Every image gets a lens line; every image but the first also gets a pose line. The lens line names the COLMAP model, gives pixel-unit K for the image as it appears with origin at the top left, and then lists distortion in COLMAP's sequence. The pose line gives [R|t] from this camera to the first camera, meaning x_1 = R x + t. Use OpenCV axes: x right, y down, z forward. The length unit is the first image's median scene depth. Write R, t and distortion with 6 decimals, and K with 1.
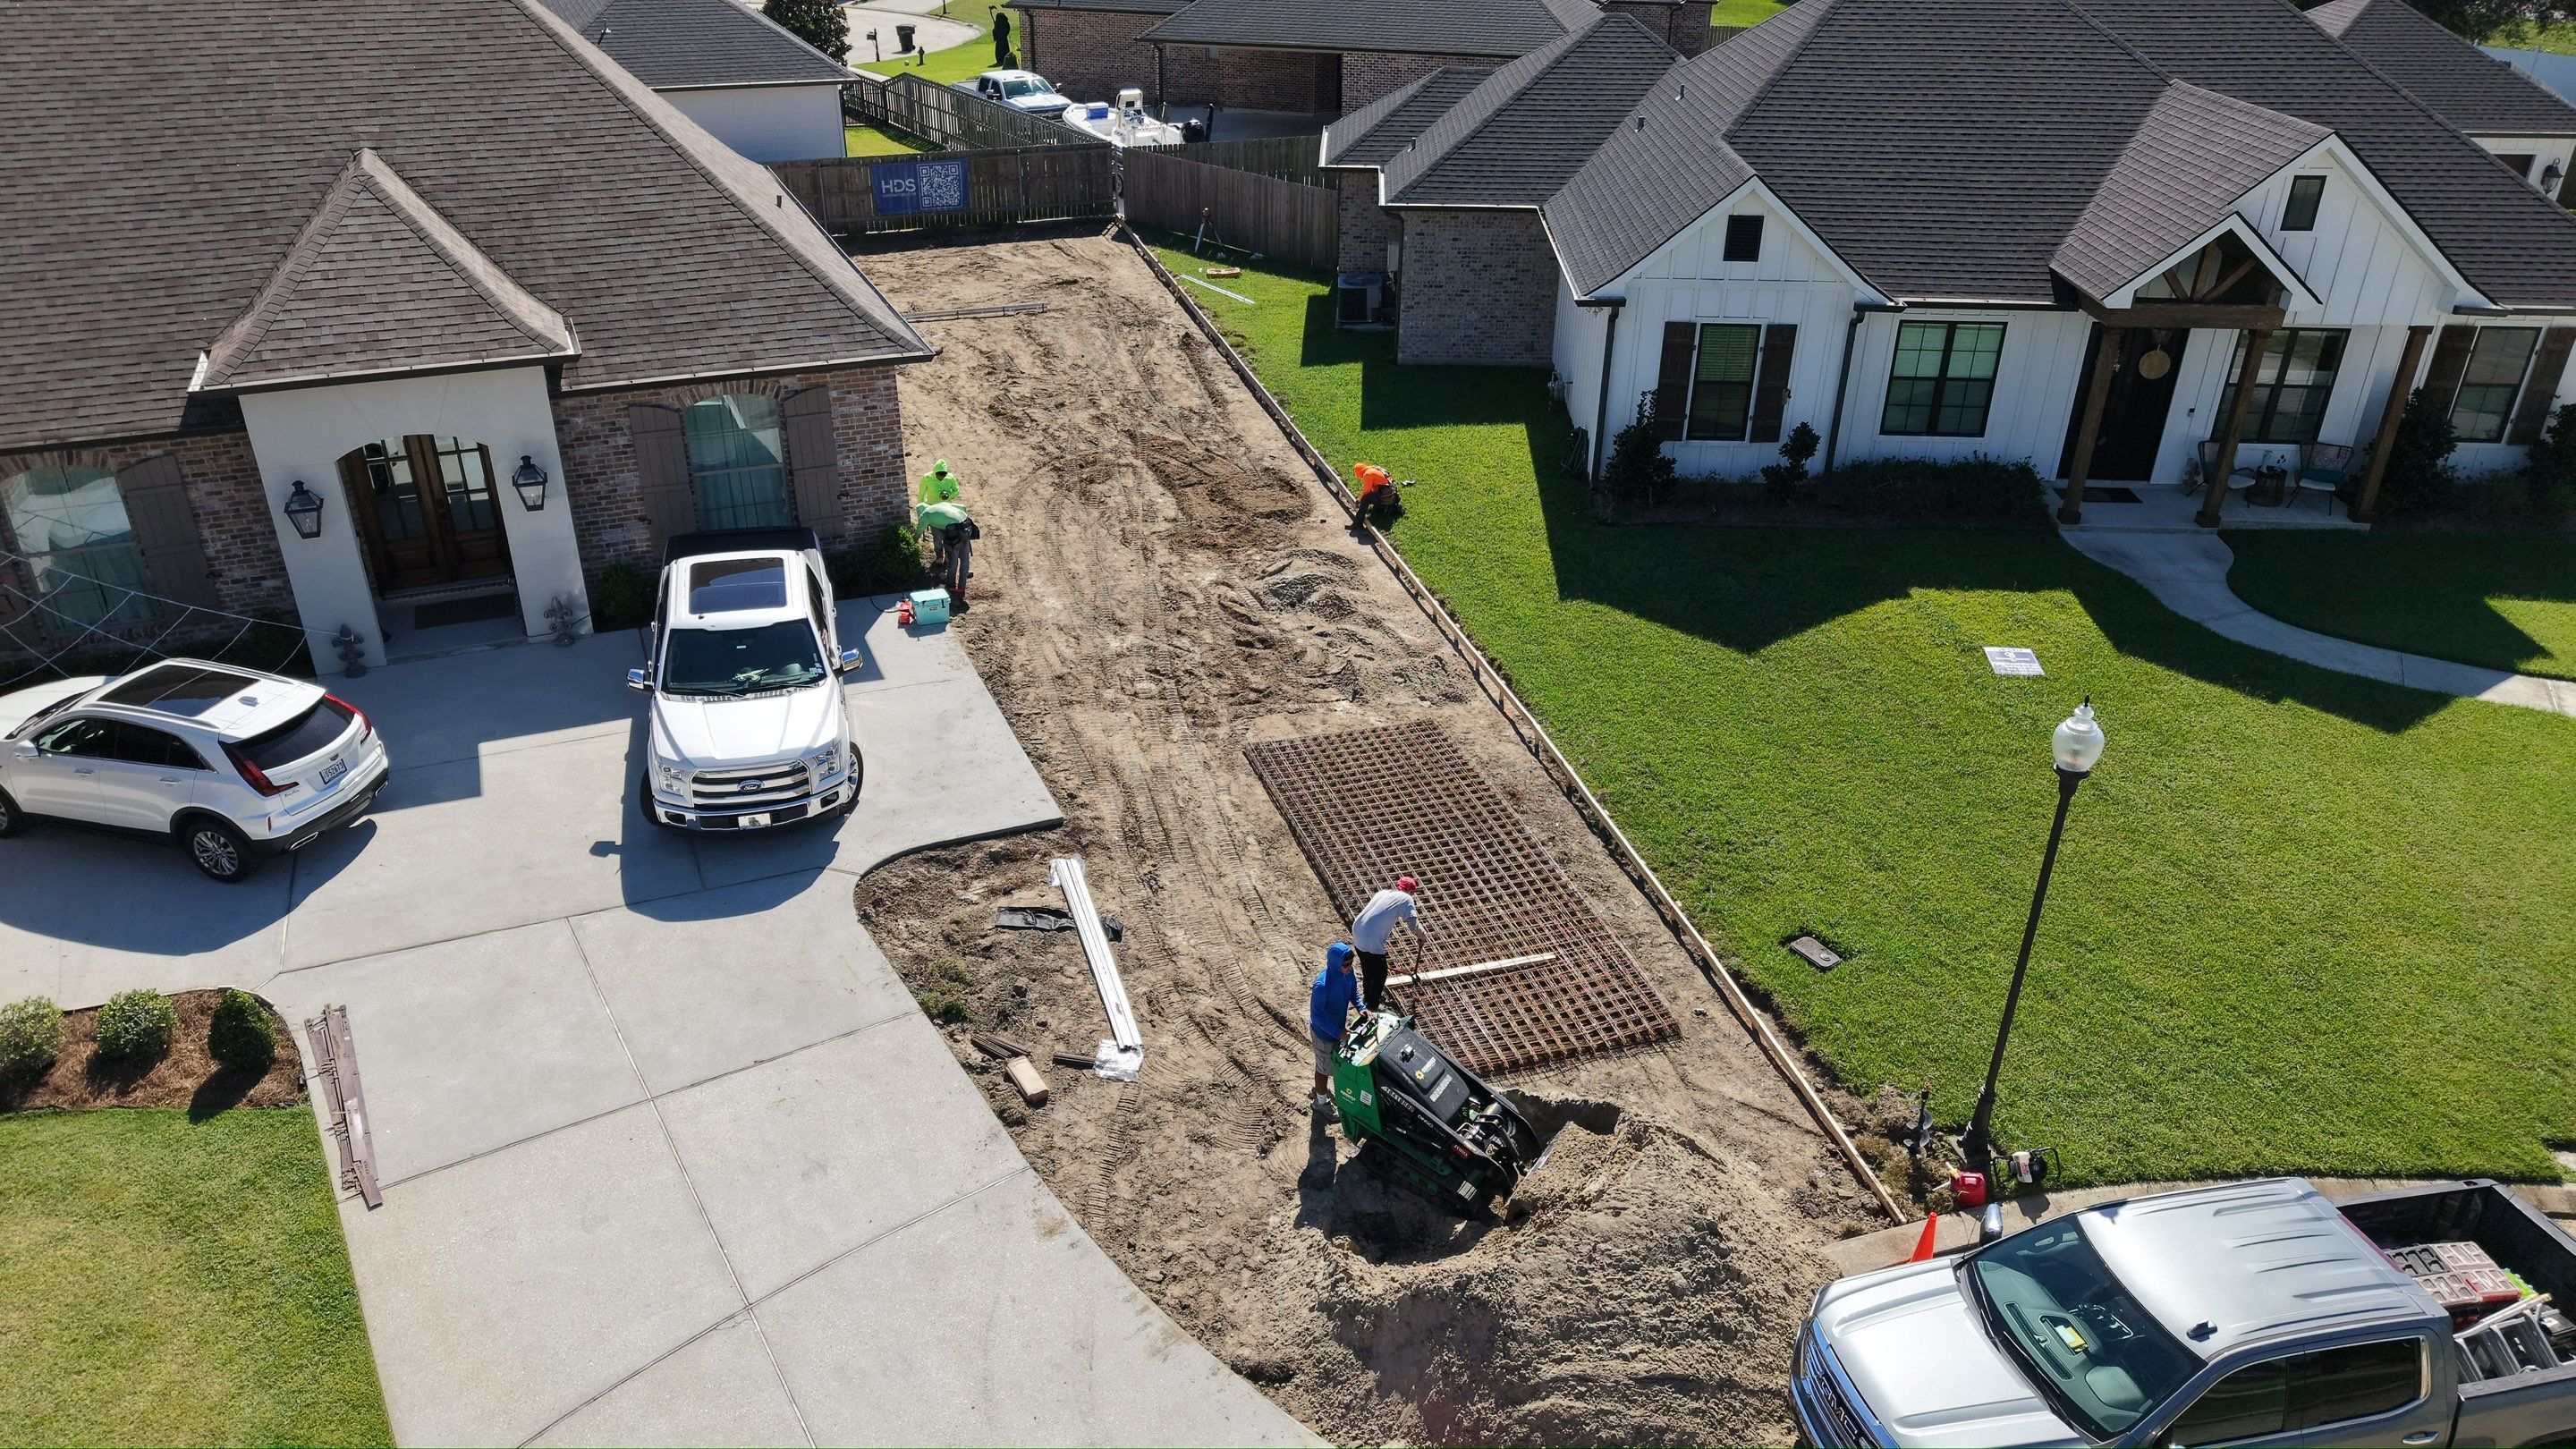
lens RADIAL K [[1716.5, 0, 1288.0], [0, 1716.5, 724.5], [0, 0, 1]] dist [0.022130, -0.001233]
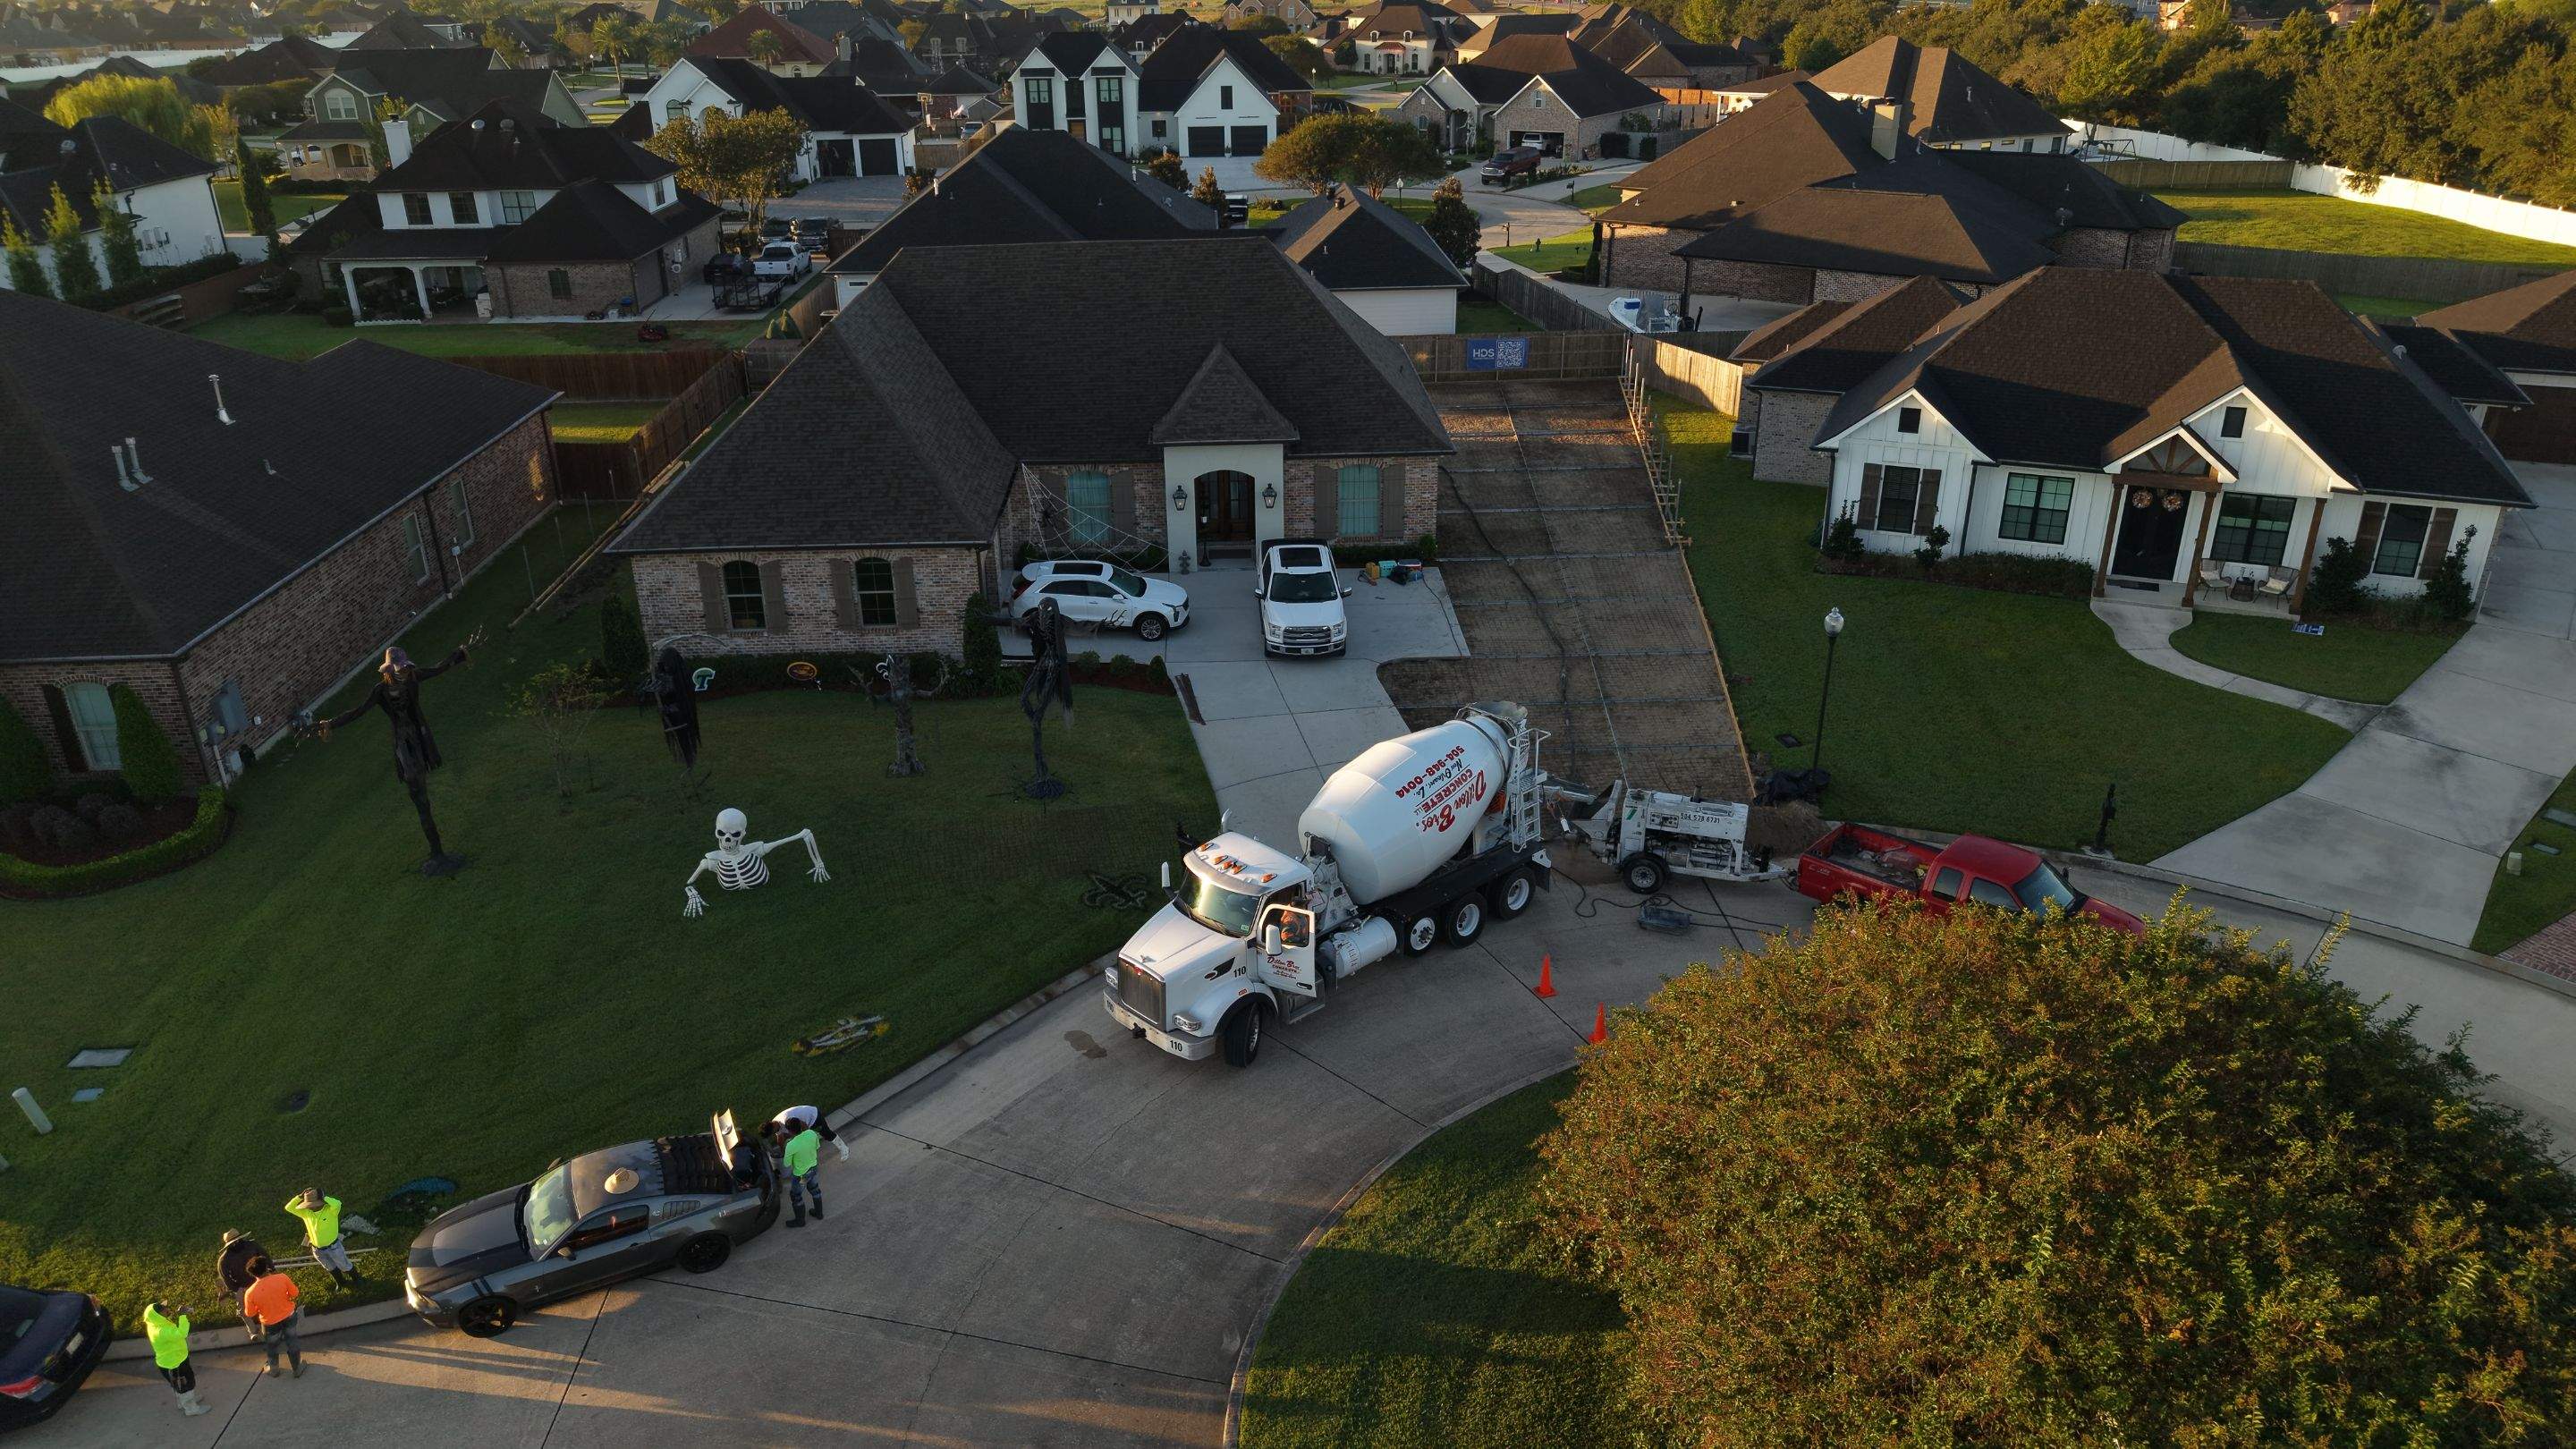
lens RADIAL K [[1748.7, 0, 1288.0], [0, 1748.7, 724.5], [0, 0, 1]] dist [0.047681, -0.041294]
pose [[0.934897, 0.124234, -0.332467, 0.301144], [-0.145932, 0.988444, -0.041007, 0.196208], [0.323530, 0.086855, 0.942223, -0.891660]]
